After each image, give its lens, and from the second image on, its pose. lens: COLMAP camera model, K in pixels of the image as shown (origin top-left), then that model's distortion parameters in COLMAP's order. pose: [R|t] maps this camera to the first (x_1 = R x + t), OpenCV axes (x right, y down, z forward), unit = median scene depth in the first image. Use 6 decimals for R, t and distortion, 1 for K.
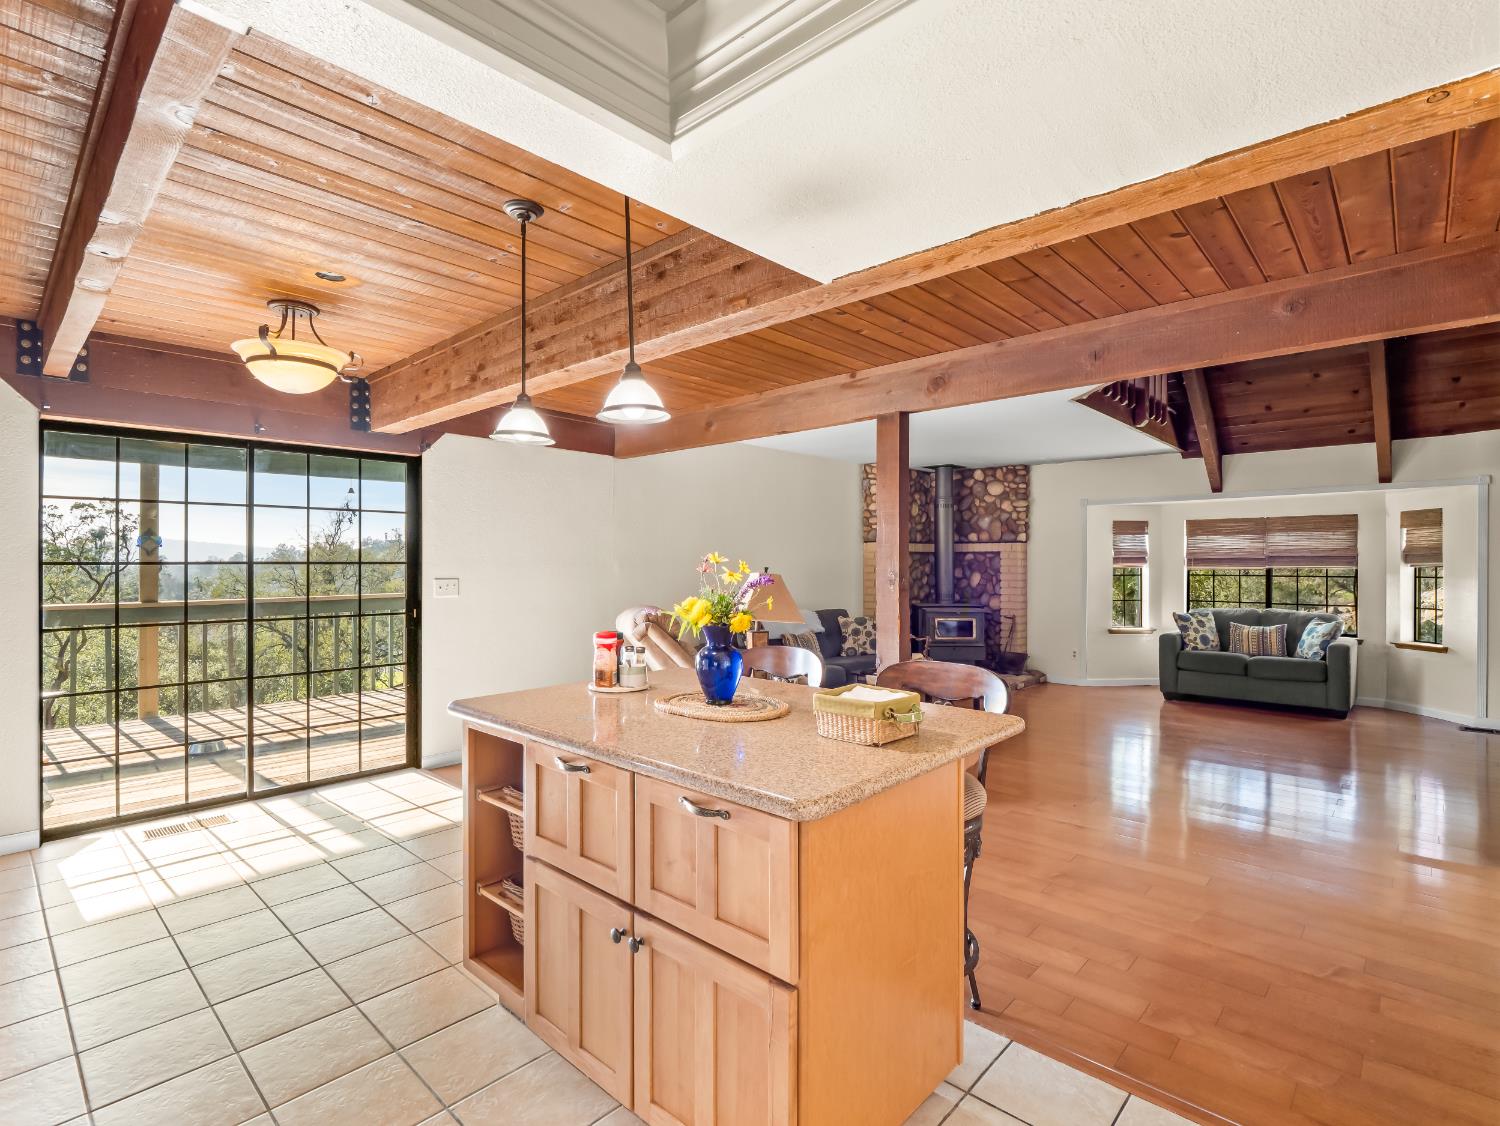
lens RADIAL K [[736.7, 0, 748.2], [0, 736.7, 560.8], [0, 0, 1]] dist [-0.013793, -0.000520]
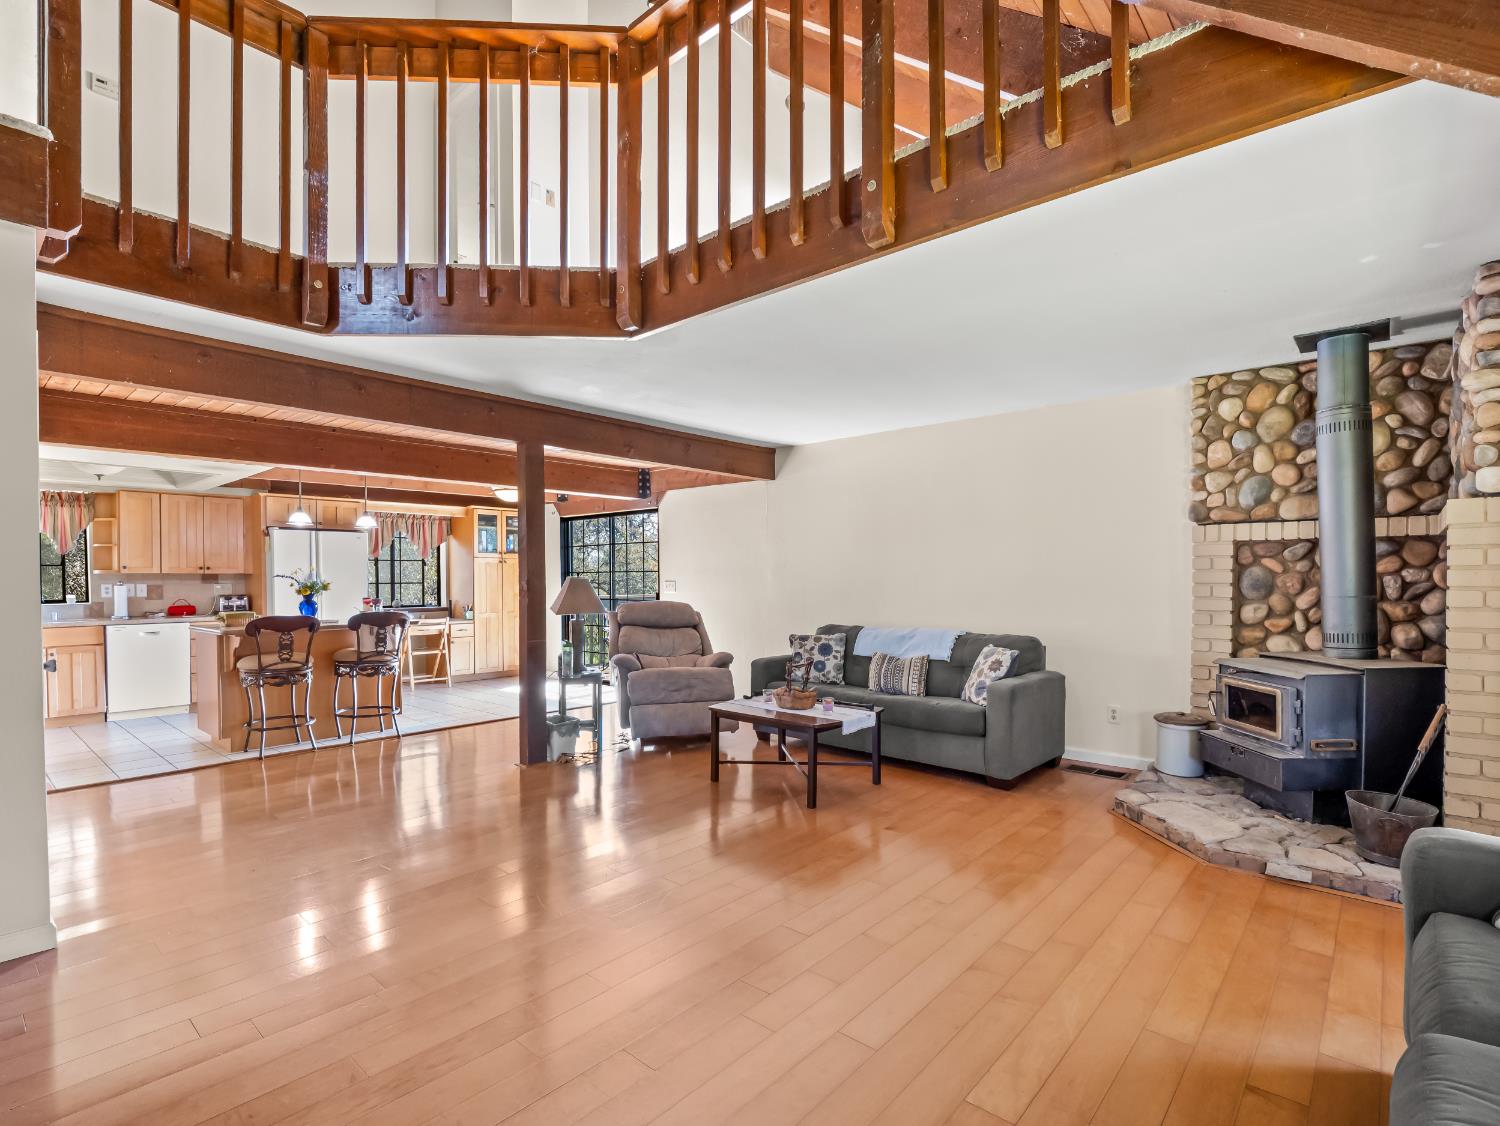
lens RADIAL K [[735.0, 0, 747.2], [0, 735.0, 585.1], [0, 0, 1]] dist [-0.013715, -0.002554]
pose [[0.033859, 0.011451, -0.999361, 0.739447], [0.006067, 0.999914, 0.011663, 0.009786], [0.999408, -0.006458, 0.033787, 0.685536]]
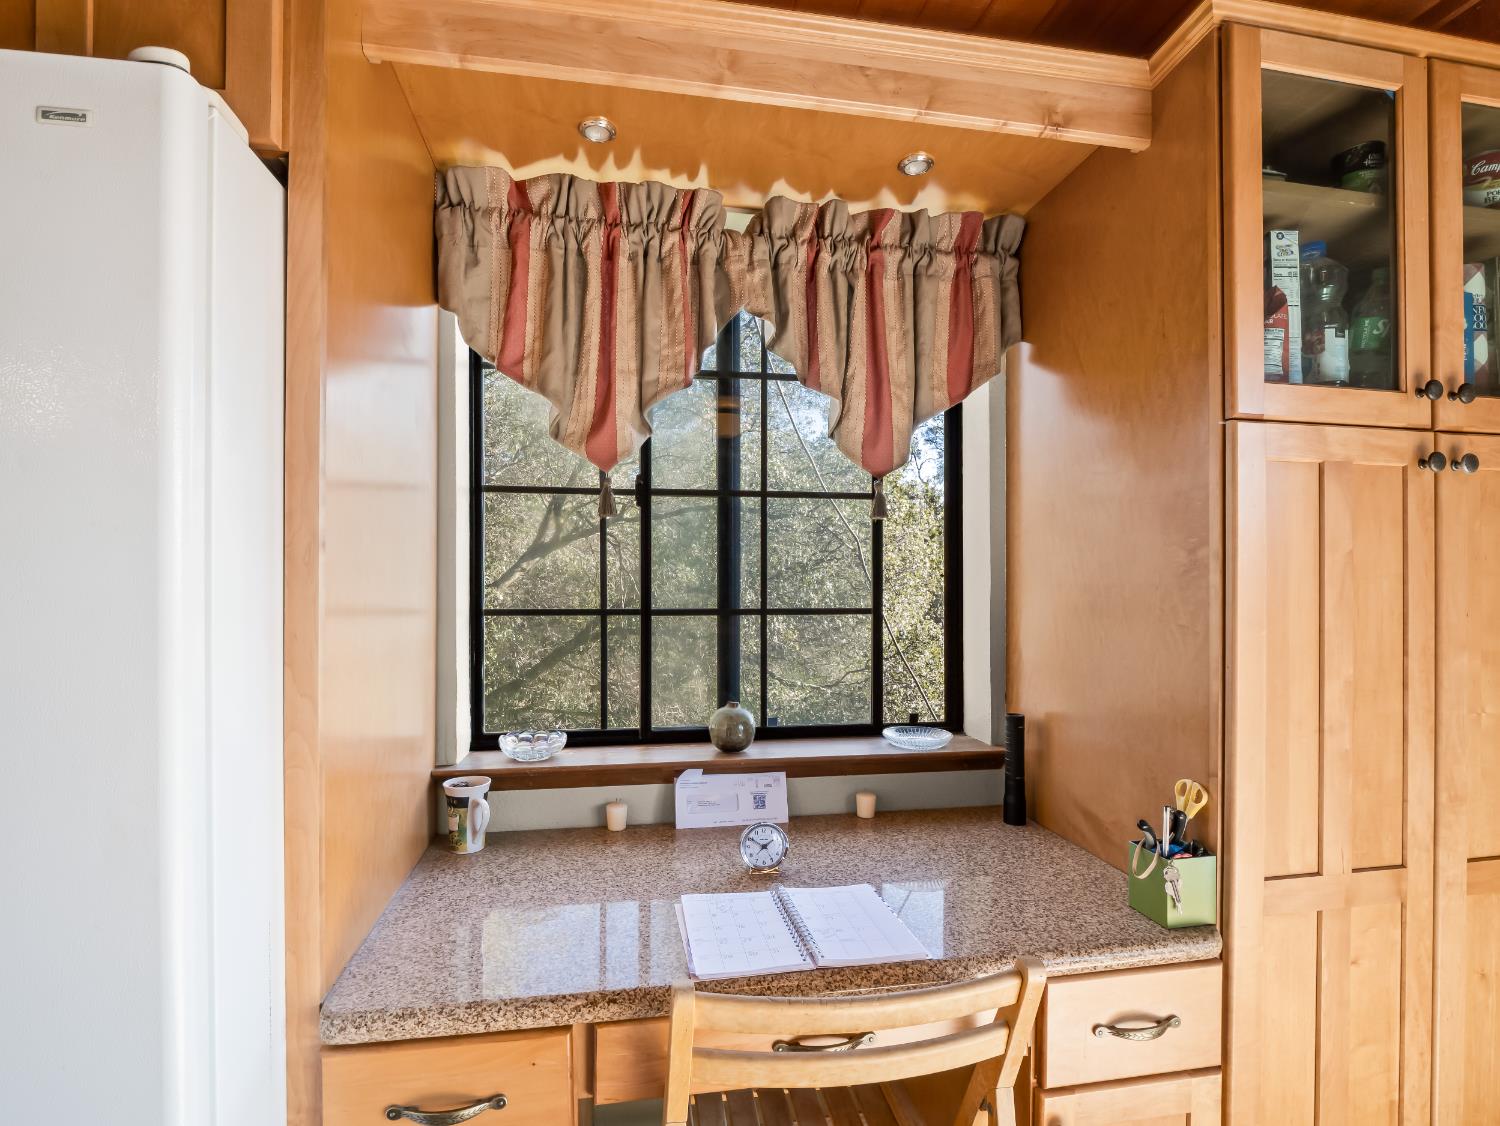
lens RADIAL K [[735.0, 0, 741.7], [0, 735.0, 584.2], [0, 0, 1]] dist [-0.013715, -0.002554]
pose [[-0.602406, -0.000488, -0.798190, -0.249534], [0.000849, 0.999999, -0.001252, 0.008509], [0.798189, -0.001432, -0.602405, 0.308391]]
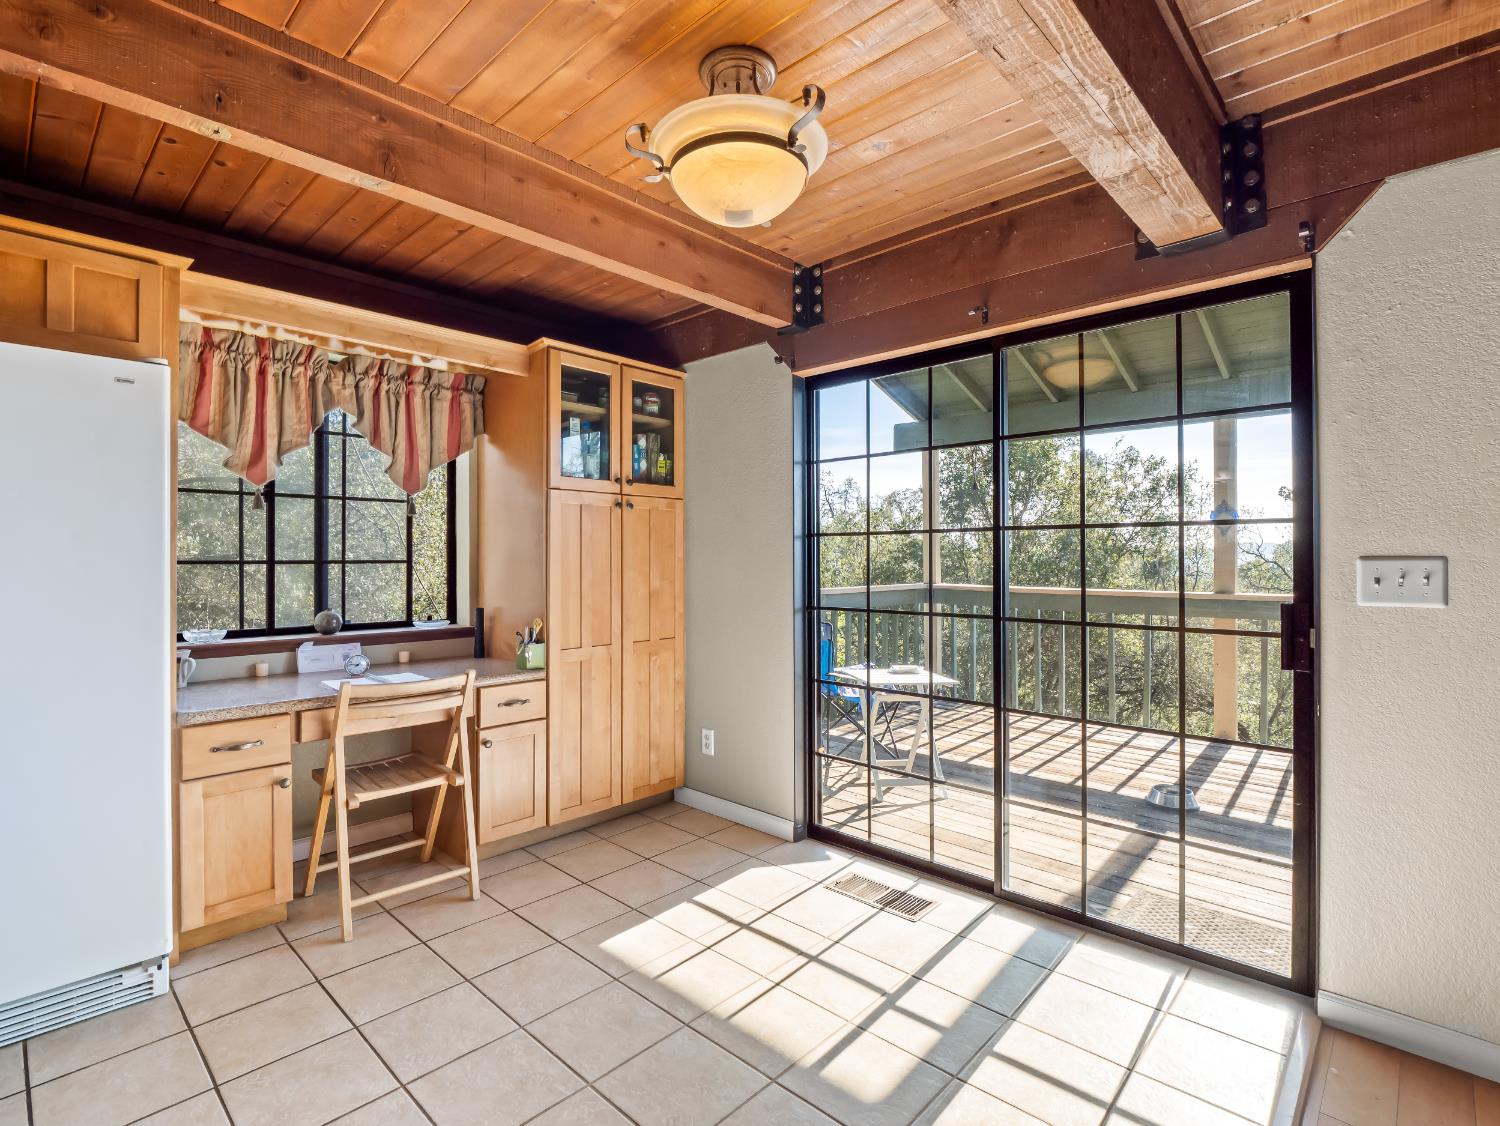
lens RADIAL K [[735.0, 0, 756.5], [0, 735.0, 556.2], [0, 0, 1]] dist [-0.013715, -0.002554]
pose [[0.000903, -0.003526, -0.999993, -0.021367], [0.001472, 0.999993, -0.003525, 0.015255], [0.999999, -0.001469, 0.000908, 0.410432]]
